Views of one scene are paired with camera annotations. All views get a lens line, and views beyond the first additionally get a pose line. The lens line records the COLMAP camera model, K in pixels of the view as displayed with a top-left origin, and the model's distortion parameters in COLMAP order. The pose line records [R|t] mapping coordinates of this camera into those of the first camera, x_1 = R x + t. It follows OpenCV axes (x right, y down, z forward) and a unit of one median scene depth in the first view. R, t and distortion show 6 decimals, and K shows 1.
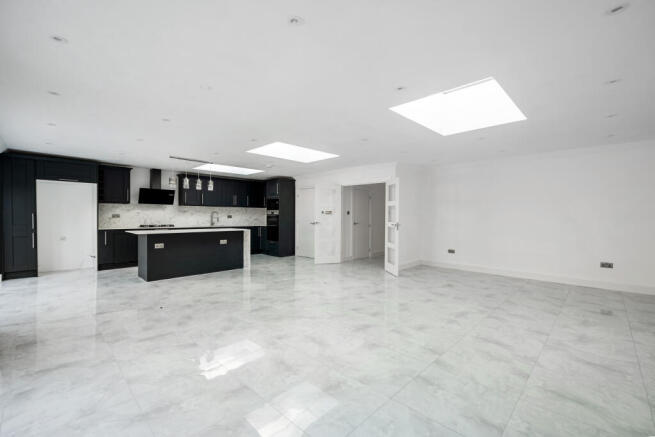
lens RADIAL K [[284.4, 0, 326.9], [0, 284.4, 218.2], [0, 0, 1]] dist [0.000032, -0.000001]
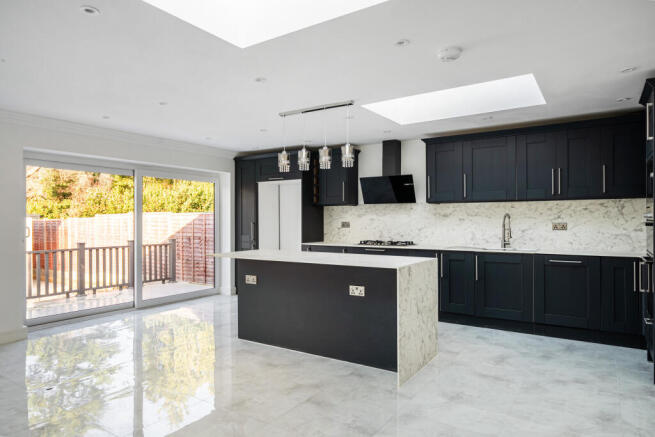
lens RADIAL K [[423.6, 0, 327.3], [0, 423.6, 218.8], [0, 0, 1]] dist [-0.002611, -0.004370]
pose [[0.201254, -0.007872, -0.979507, 0.189934], [-0.005721, 0.999941, -0.009212, -0.011313], [0.979522, 0.007458, 0.201197, 0.731580]]
